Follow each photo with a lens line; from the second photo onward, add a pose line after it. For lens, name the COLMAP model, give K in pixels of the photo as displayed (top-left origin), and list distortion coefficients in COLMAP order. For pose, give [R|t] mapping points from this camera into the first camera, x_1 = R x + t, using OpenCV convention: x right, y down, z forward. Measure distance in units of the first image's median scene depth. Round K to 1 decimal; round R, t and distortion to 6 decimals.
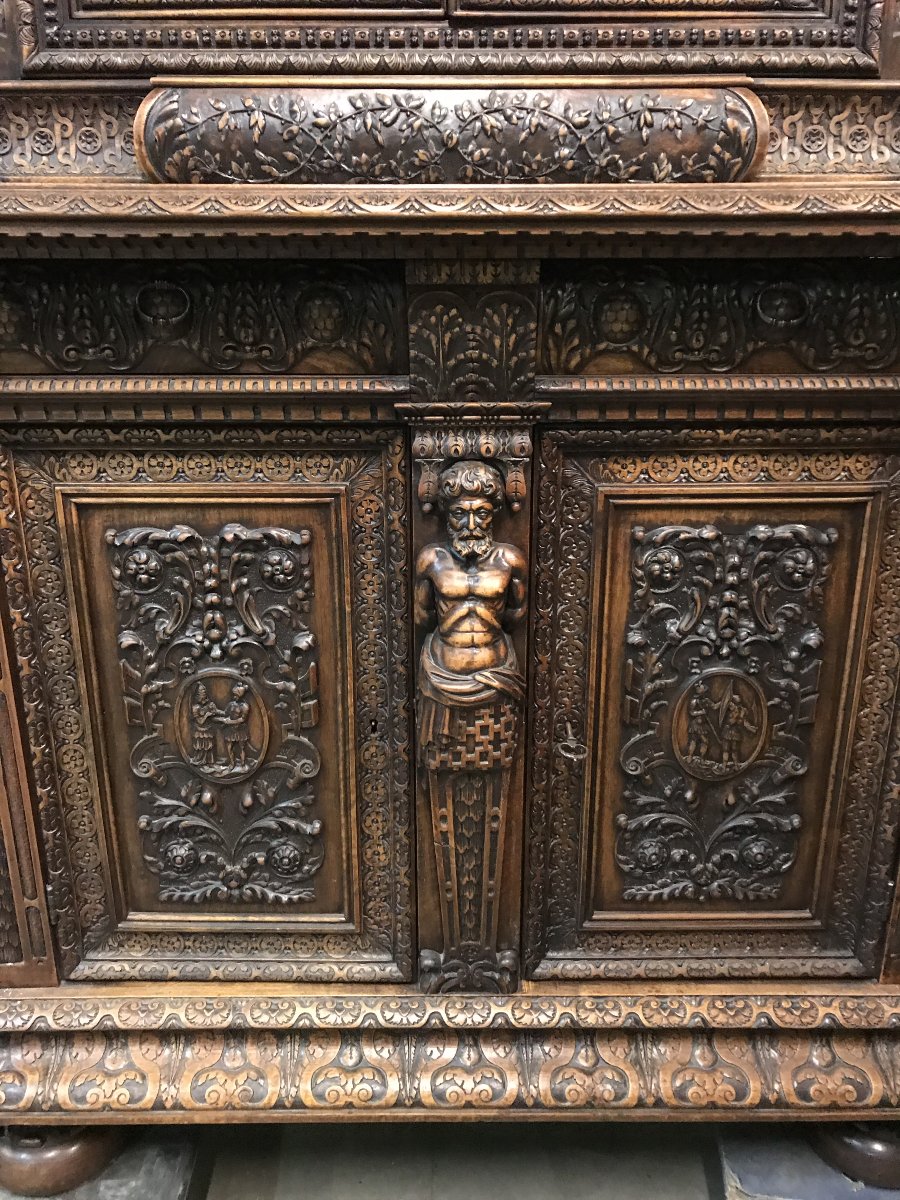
lens RADIAL K [[1002.9, 0, 445.8], [0, 1002.9, 601.7], [0, 0, 1]] dist [0.019434, -0.007190]
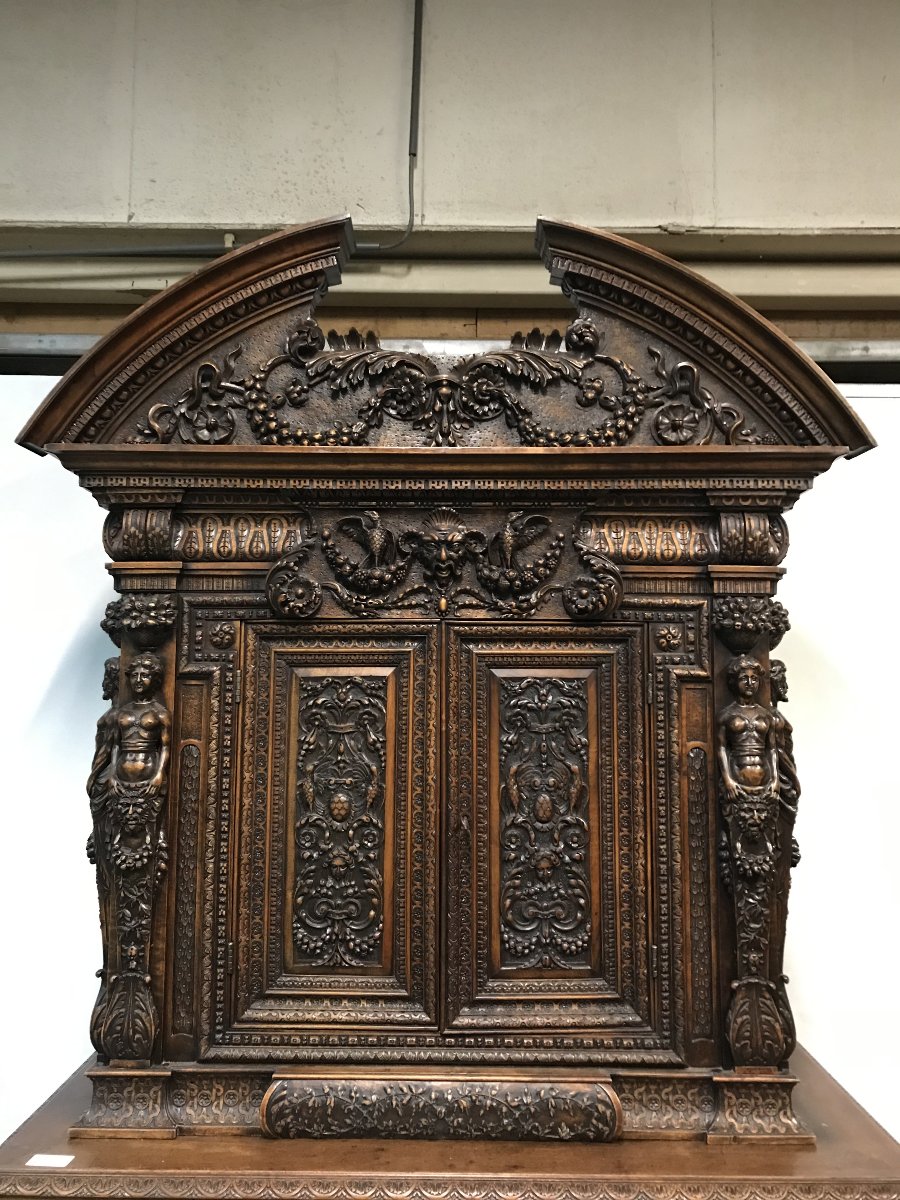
lens RADIAL K [[975.1, 0, 443.2], [0, 975.1, 602.0], [0, 0, 1]] dist [0.074802, -0.149547]
pose [[0.999851, 0.004011, -0.016816, 0.030567], [-0.010671, 0.908500, -0.417750, -0.489311], [0.013601, 0.417867, 0.908407, -0.812589]]
